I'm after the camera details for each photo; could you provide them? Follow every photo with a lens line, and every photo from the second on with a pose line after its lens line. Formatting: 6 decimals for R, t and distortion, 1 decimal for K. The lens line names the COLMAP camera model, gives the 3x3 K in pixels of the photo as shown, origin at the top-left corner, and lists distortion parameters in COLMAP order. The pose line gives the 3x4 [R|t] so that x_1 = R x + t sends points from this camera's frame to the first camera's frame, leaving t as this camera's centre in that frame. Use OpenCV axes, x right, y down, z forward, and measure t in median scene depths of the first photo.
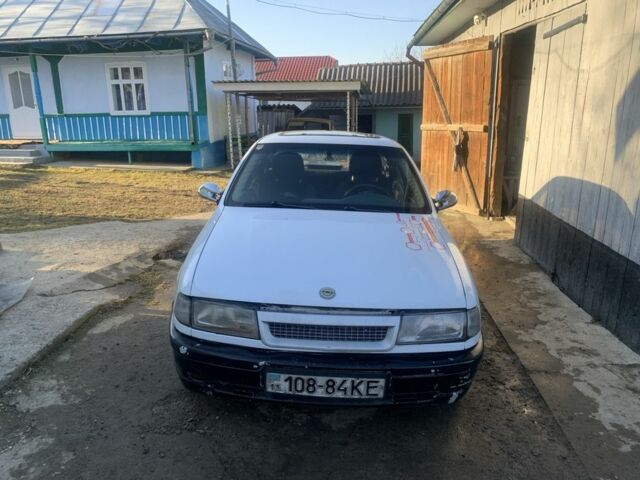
lens RADIAL K [[519.2, 0, 320.0], [0, 519.2, 240.0], [0, 0, 1]] dist [0.003894, 0.001269]
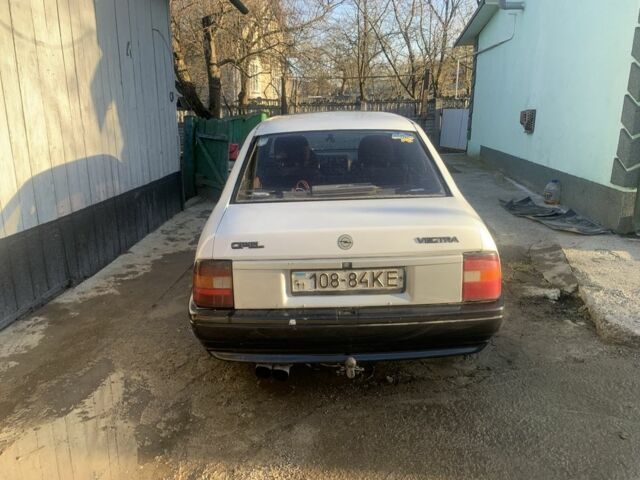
lens RADIAL K [[519.2, 0, 320.0], [0, 519.2, 240.0], [0, 0, 1]] dist [0.003894, 0.001269]
pose [[-0.999985, 0.003313, 0.004360, 0.027177], [0.005062, 0.863083, 0.505037, -0.409188], [-0.002090, 0.505051, -0.863087, 1.633852]]
